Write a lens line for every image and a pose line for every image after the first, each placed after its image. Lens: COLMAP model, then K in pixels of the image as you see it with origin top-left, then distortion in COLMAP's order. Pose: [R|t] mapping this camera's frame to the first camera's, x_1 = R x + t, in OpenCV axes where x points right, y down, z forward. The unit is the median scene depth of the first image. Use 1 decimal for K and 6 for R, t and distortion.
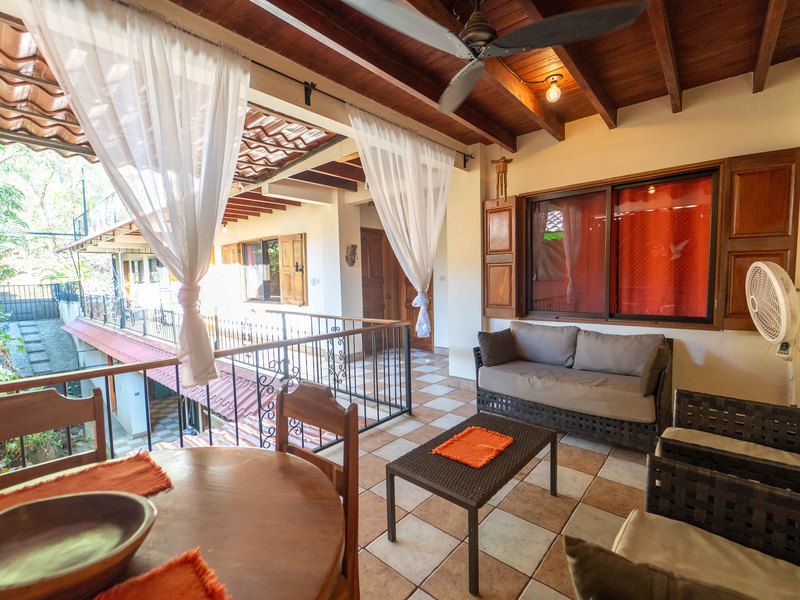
lens RADIAL K [[363.8, 0, 407.9], [0, 363.8, 303.3], [0, 0, 1]] dist [0.001097, -0.000605]
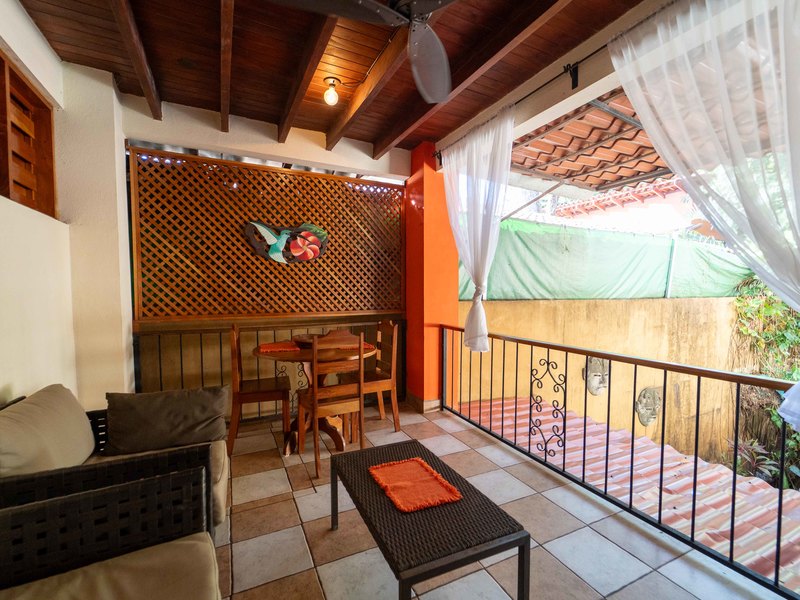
lens RADIAL K [[363.8, 0, 407.9], [0, 363.8, 303.3], [0, 0, 1]] dist [0.001097, -0.000605]
pose [[-0.385228, 0.054597, -0.921205, 0.778442], [-0.055952, 0.995030, 0.082370, -0.072014], [0.921123, 0.083275, -0.380259, 1.059945]]
